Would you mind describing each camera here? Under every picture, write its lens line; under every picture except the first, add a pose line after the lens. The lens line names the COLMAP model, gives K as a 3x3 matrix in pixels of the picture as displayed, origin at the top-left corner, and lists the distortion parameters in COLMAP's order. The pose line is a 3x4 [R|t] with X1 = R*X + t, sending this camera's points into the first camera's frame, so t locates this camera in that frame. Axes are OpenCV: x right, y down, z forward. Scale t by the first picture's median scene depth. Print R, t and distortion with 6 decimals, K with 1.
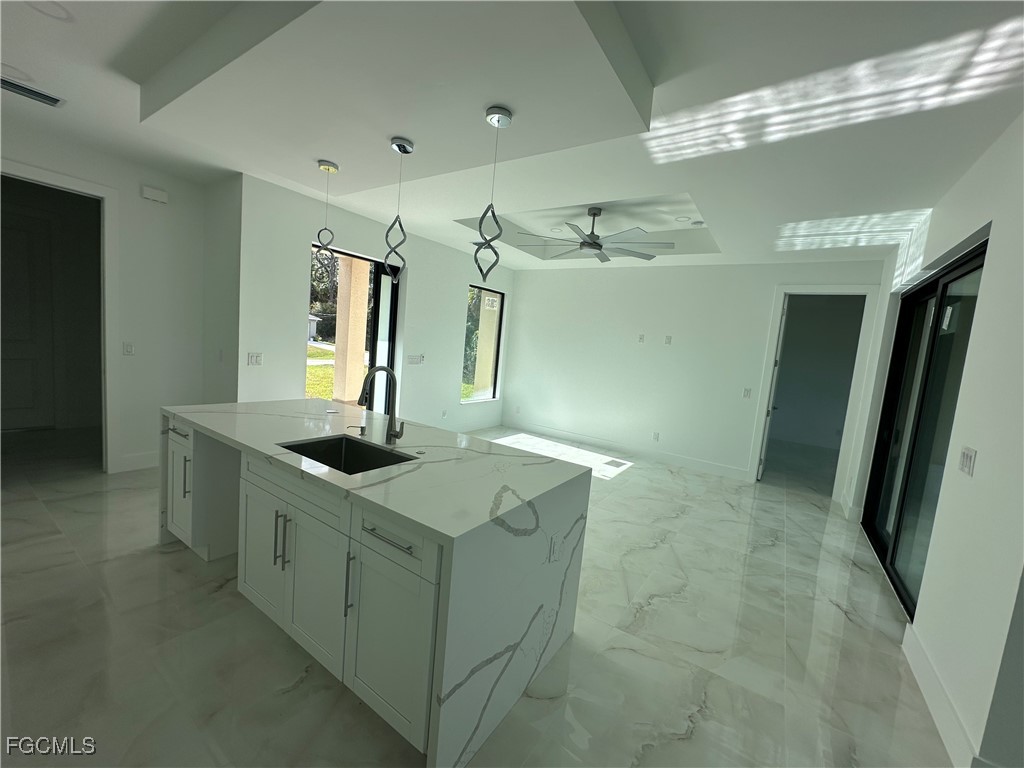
lens RADIAL K [[408.6, 0, 512.1], [0, 408.6, 387.7], [0, 0, 1]] dist [-0.006781, 0.000436]
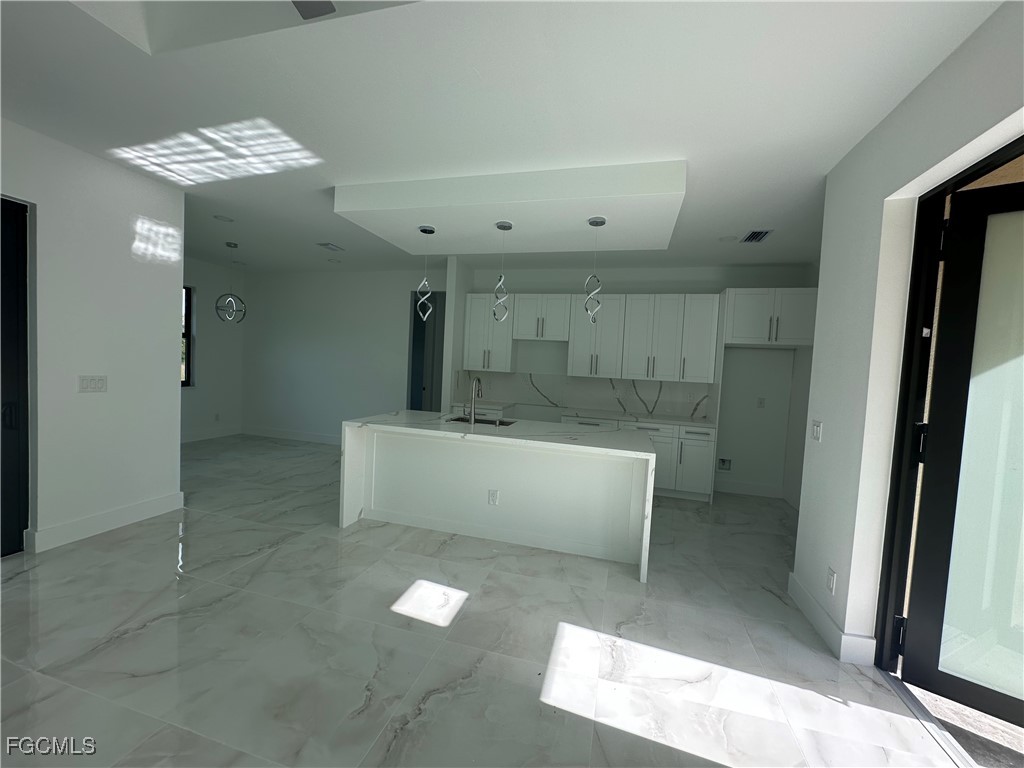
lens RADIAL K [[408.6, 0, 512.1], [0, 408.6, 387.7], [0, 0, 1]] dist [-0.006781, 0.000436]
pose [[-0.939600, -0.121334, -0.320046, 0.086947], [-0.168386, 0.977941, 0.123601, -0.234029], [0.297989, 0.170027, -0.939305, 2.511018]]
